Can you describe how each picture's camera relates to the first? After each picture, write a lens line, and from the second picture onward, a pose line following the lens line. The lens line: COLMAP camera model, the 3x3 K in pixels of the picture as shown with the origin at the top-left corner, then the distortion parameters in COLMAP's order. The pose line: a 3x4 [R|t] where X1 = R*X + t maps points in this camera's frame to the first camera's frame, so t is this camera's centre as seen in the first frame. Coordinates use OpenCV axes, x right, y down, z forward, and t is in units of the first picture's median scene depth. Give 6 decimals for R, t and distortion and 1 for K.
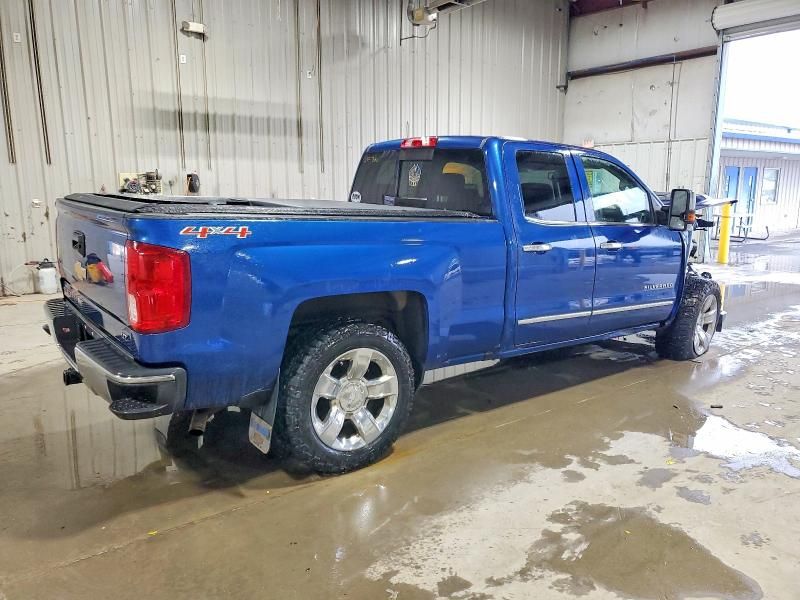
lens RADIAL K [[621.9, 0, 400.0], [0, 621.9, 300.0], [0, 0, 1]] dist [0.010199, 0.013730]
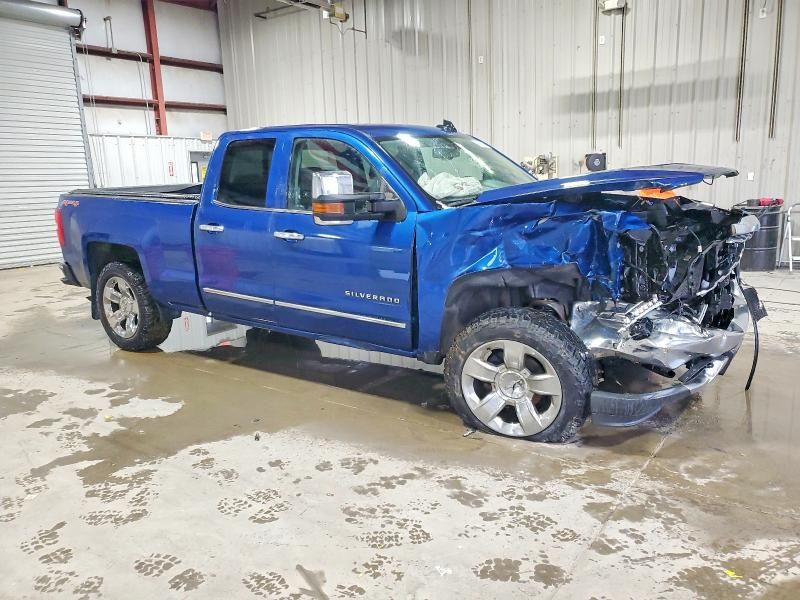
lens RADIAL K [[621.9, 0, 400.0], [0, 621.9, 300.0], [0, 0, 1]] dist [0.010199, 0.013730]
pose [[0.288985, 0.173903, -0.941406, 0.593658], [-0.135573, 0.980886, 0.139578, -0.067283], [0.947685, 0.087294, 0.307038, 0.413176]]
